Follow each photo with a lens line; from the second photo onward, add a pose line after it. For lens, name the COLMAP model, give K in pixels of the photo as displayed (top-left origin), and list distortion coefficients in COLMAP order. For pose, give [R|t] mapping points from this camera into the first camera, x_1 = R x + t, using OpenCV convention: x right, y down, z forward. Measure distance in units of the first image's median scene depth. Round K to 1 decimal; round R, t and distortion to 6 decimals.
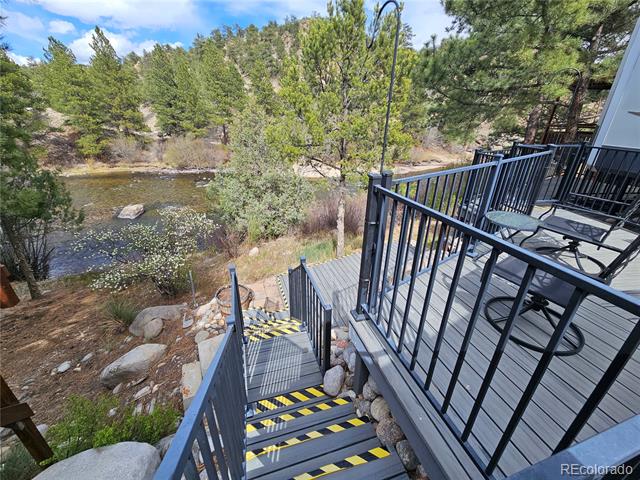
lens RADIAL K [[263.1, 0, 319.8], [0, 263.1, 238.3], [0, 0, 1]] dist [-0.002050, 0.000023]
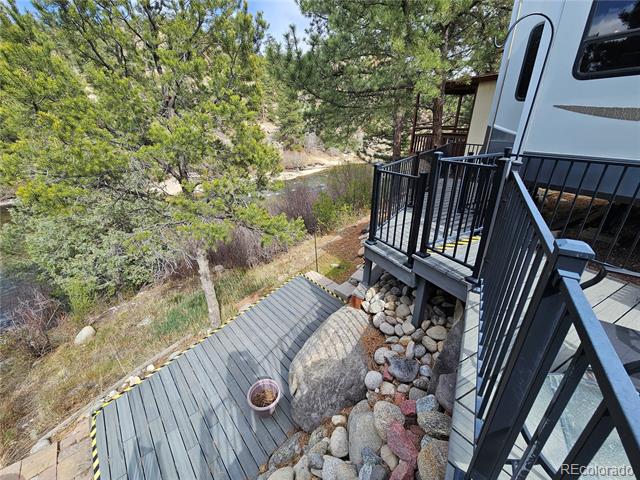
lens RADIAL K [[263.1, 0, 318.5], [0, 263.1, 241.2], [0, 0, 1]] dist [-0.002050, 0.000023]
pose [[0.919441, -0.172984, 0.353135, 0.063337], [0.177757, 0.983888, 0.019142, -0.061503], [-0.350757, 0.045173, 0.935377, 0.143829]]
